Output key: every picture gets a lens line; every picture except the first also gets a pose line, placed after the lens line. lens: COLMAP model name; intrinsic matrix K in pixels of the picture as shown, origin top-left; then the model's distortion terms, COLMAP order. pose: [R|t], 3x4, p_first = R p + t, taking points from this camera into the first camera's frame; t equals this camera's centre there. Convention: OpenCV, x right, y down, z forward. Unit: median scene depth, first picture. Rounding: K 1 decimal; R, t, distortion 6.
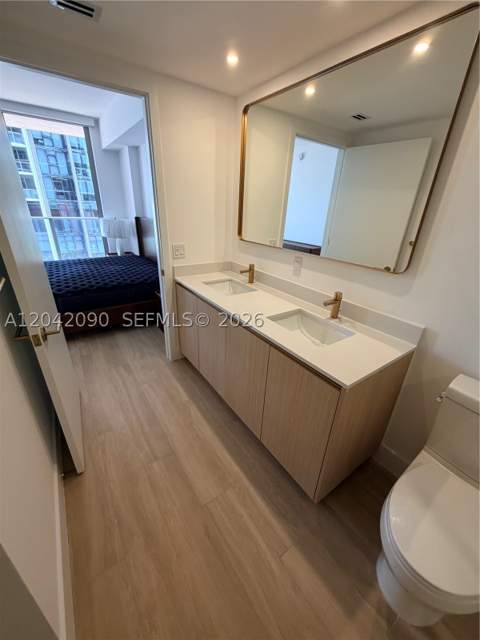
lens RADIAL K [[254.3, 0, 240.6], [0, 254.3, 318.2], [0, 0, 1]] dist [-0.001119, -0.000067]
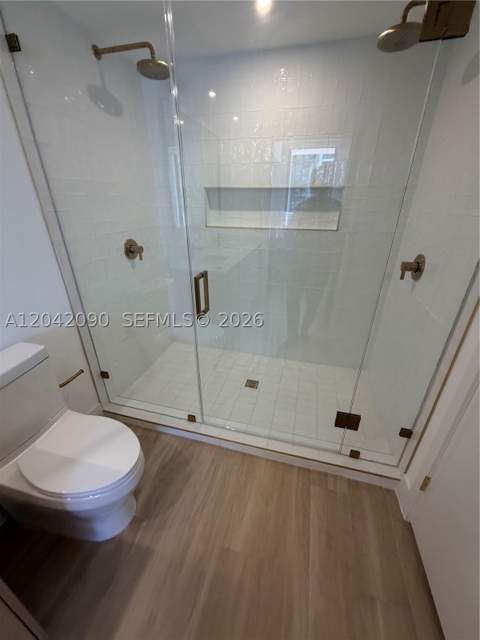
lens RADIAL K [[254.3, 0, 240.6], [0, 254.3, 318.2], [0, 0, 1]] dist [-0.001119, -0.000067]
pose [[-0.643074, -0.361896, 0.674898, -0.135573], [0.282202, 0.707285, 0.648159, -0.114385], [-0.711911, 0.607272, -0.352709, 0.311086]]
